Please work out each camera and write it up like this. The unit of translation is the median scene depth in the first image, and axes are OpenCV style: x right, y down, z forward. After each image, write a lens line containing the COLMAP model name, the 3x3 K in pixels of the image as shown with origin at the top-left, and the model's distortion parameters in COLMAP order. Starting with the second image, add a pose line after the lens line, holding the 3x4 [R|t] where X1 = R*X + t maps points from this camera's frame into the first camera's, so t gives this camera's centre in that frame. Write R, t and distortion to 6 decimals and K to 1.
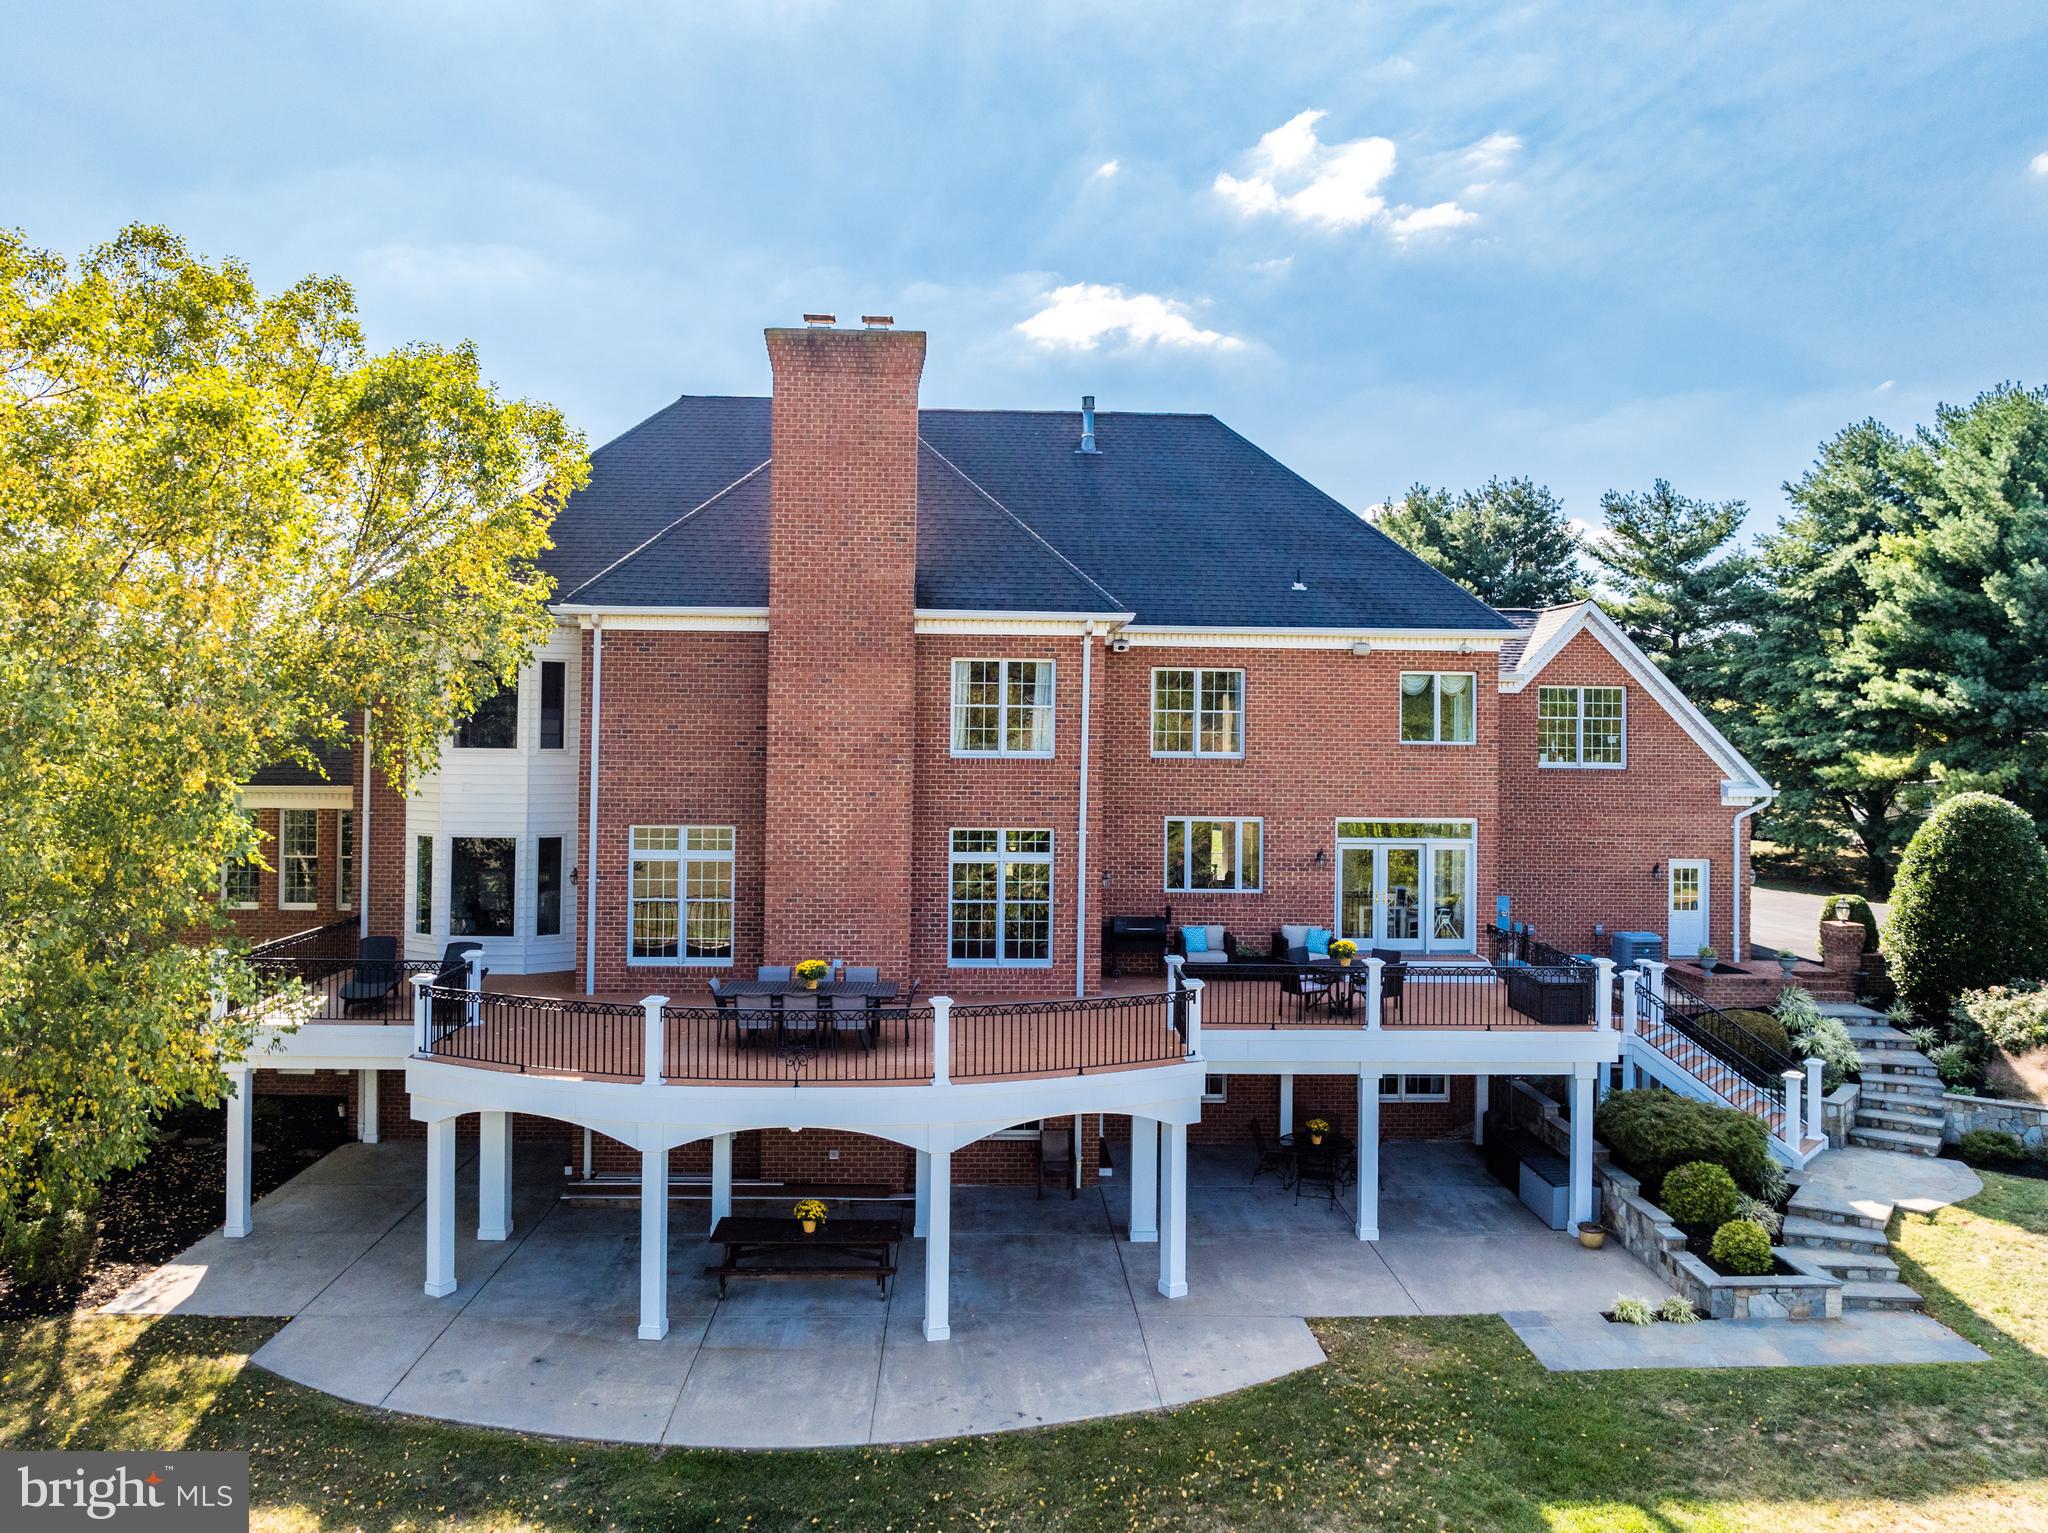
lens RADIAL K [[1480.9, 0, 1023.9], [0, 1480.9, 701.6], [0, 0, 1]] dist [-0.026326, -0.000906]
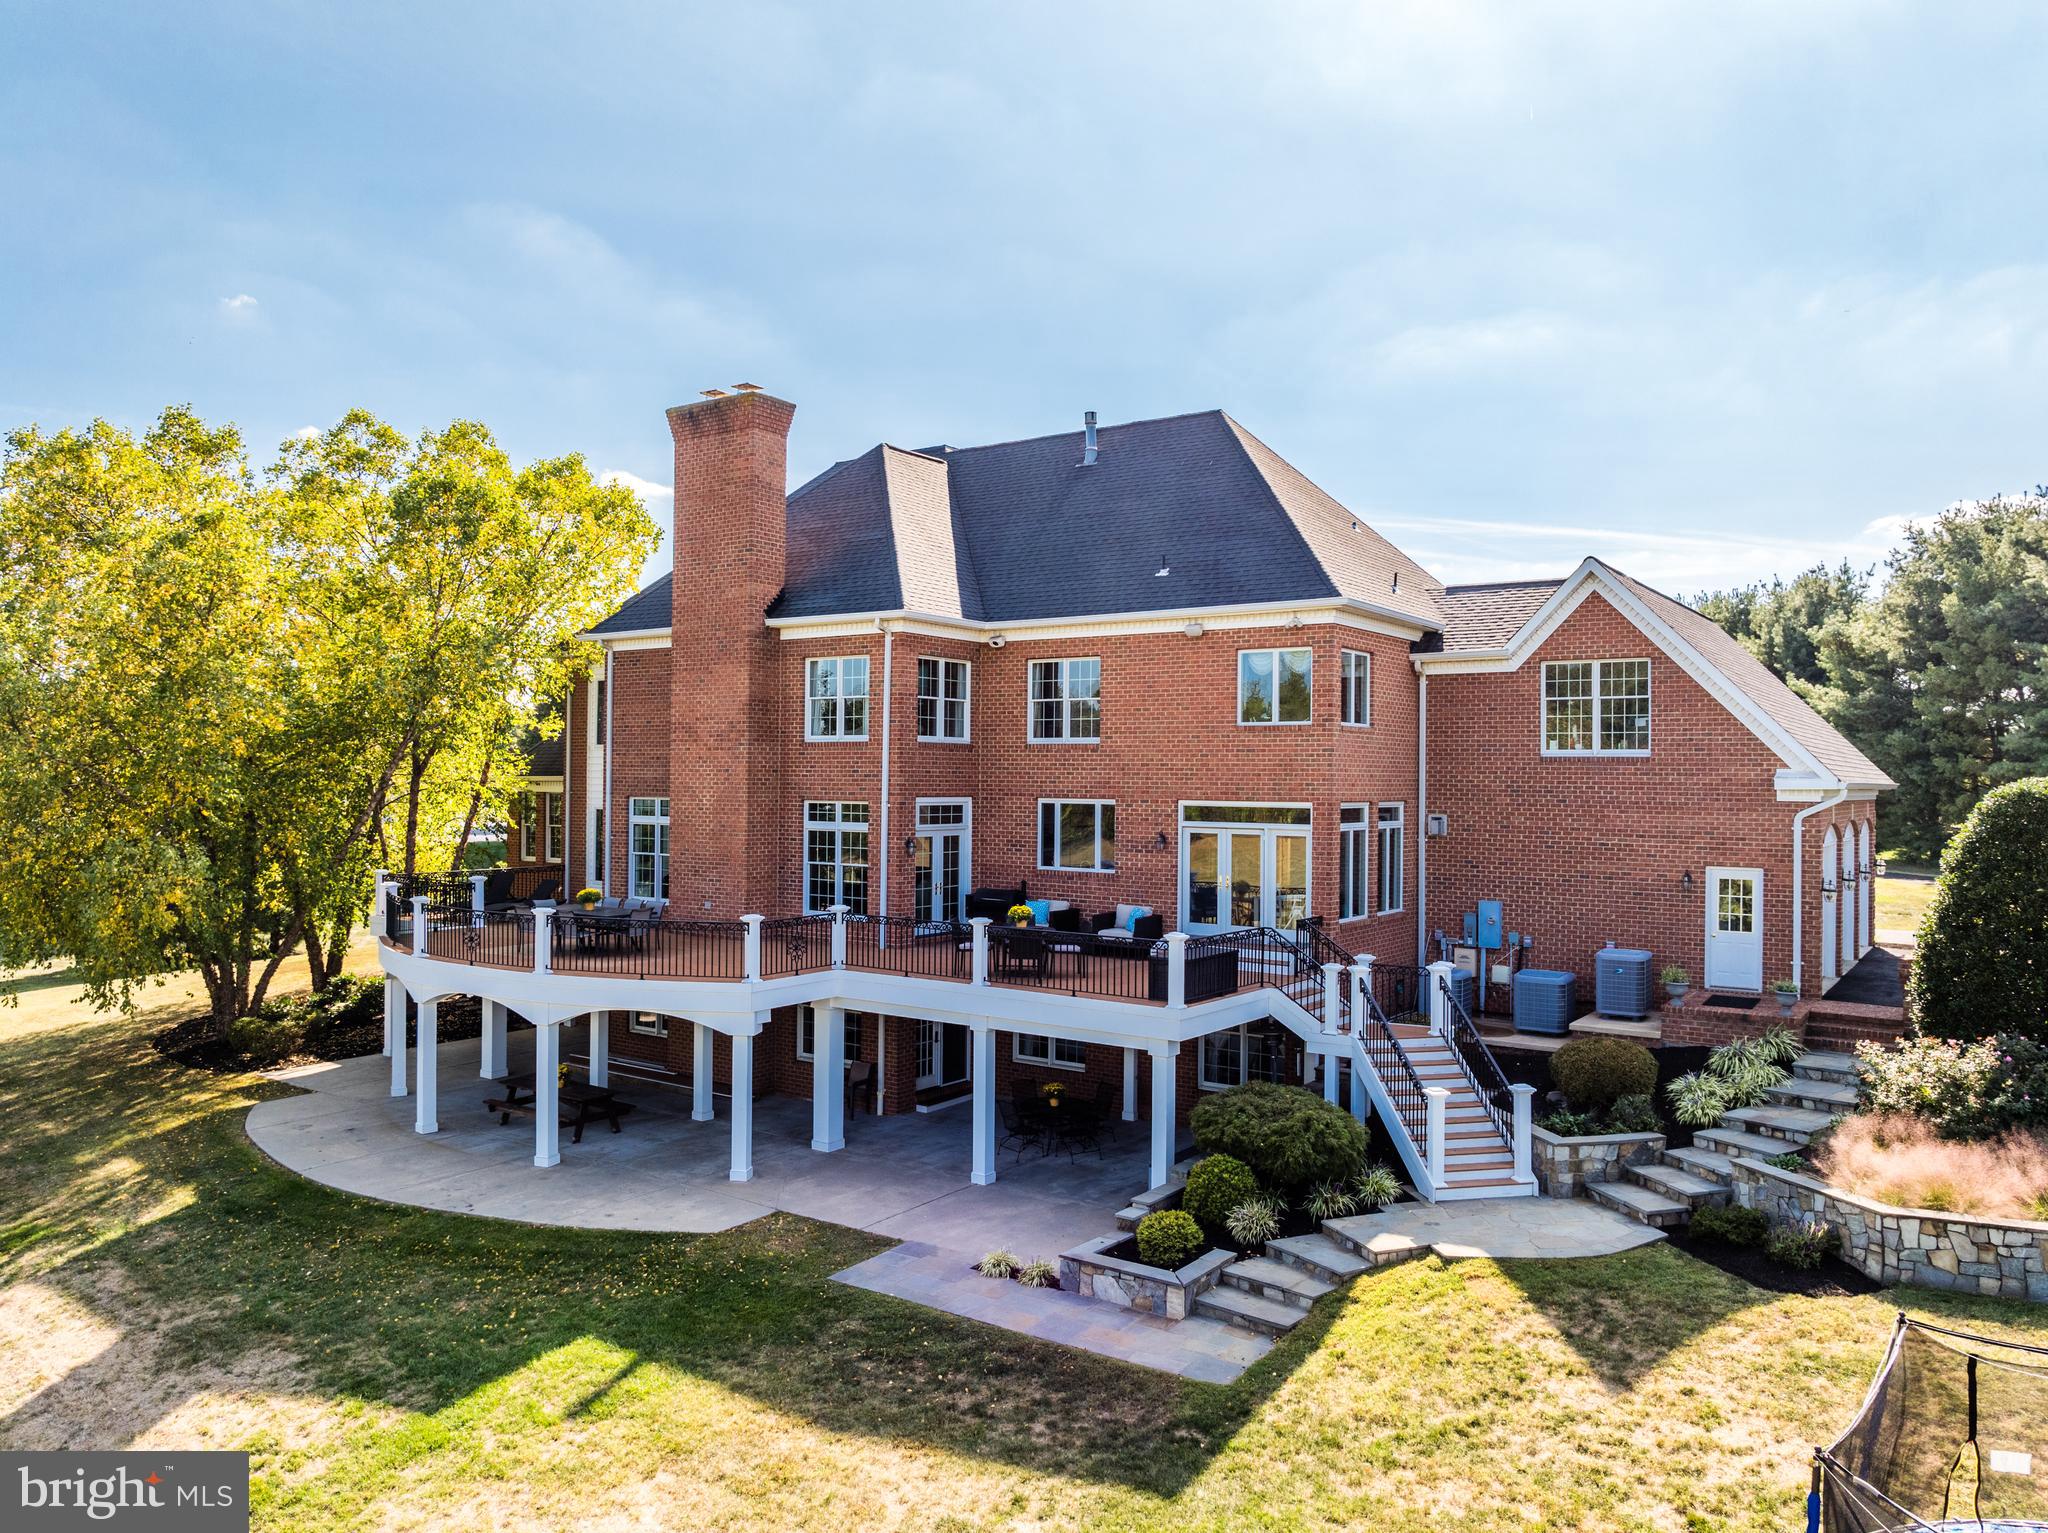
lens RADIAL K [[1437.9, 0, 1024.0], [0, 1437.9, 766.5], [0, 0, 1]] dist [-0.053687, 0.029406]
pose [[0.791576, -0.009091, -0.611004, 0.818749], [0.013972, 0.999897, 0.003223, 0.057659], [0.610911, -0.011088, 0.791621, 0.192592]]
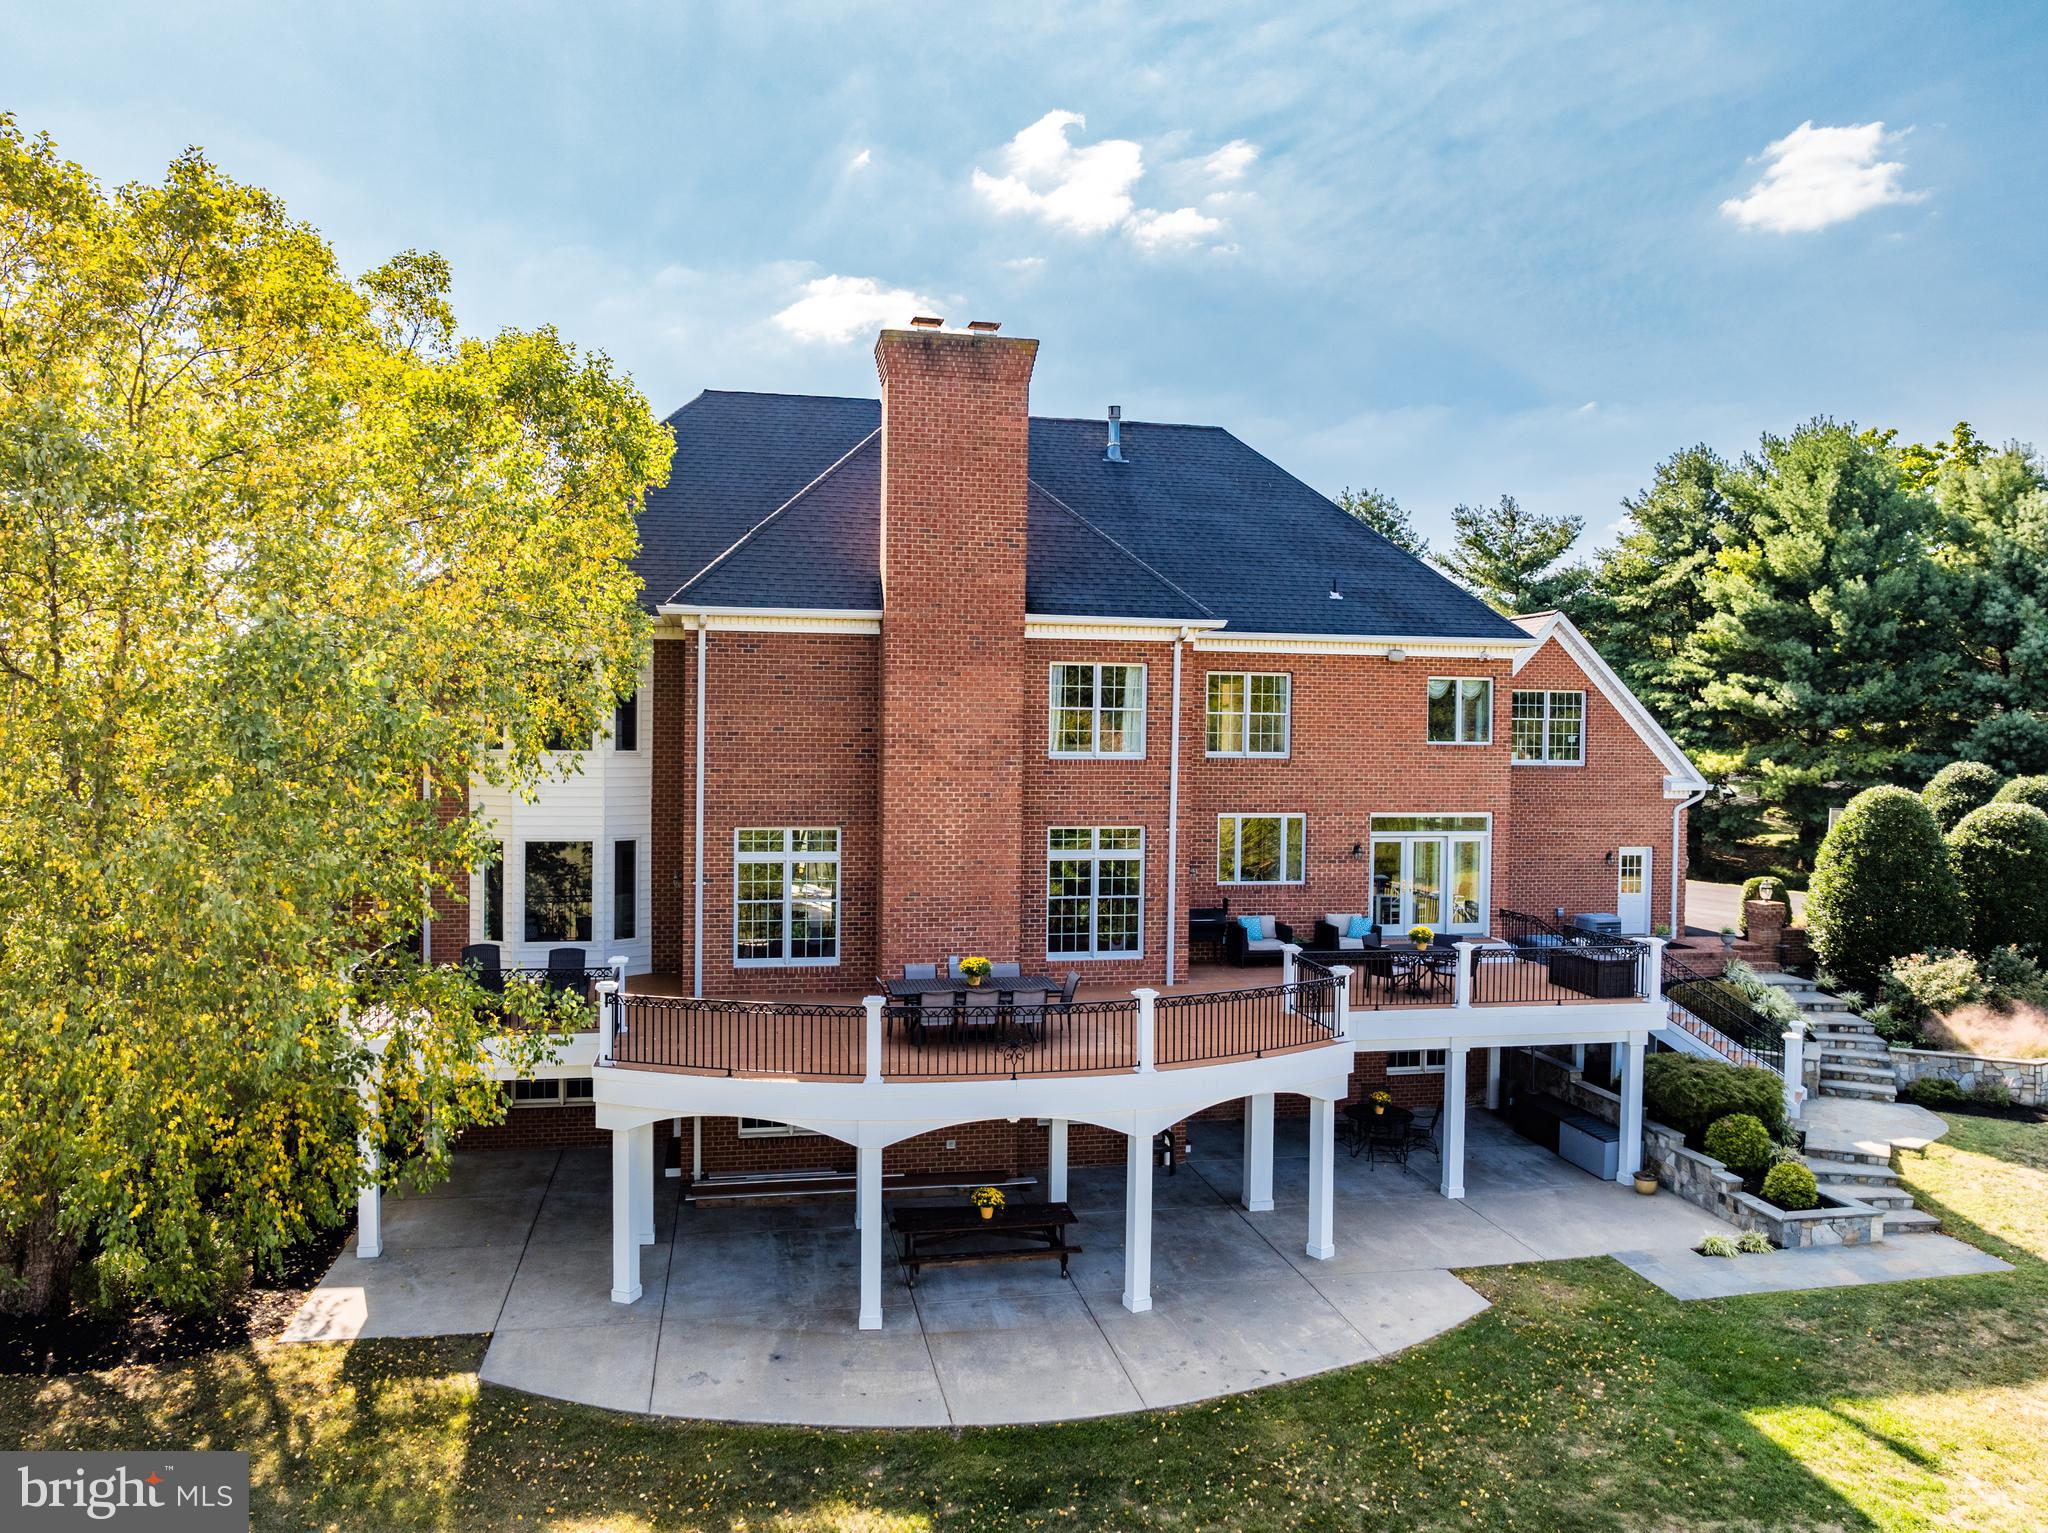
lens RADIAL K [[1454.7, 0, 1024.0], [0, 1454.7, 766.5], [0, 0, 1]] dist [-0.030846, 0.002019]
pose [[0.986877, -0.004145, 0.161419, -0.234936], [-0.003630, 0.998848, 0.047841, -0.005194], [-0.161431, -0.047799, 0.985726, 0.004933]]
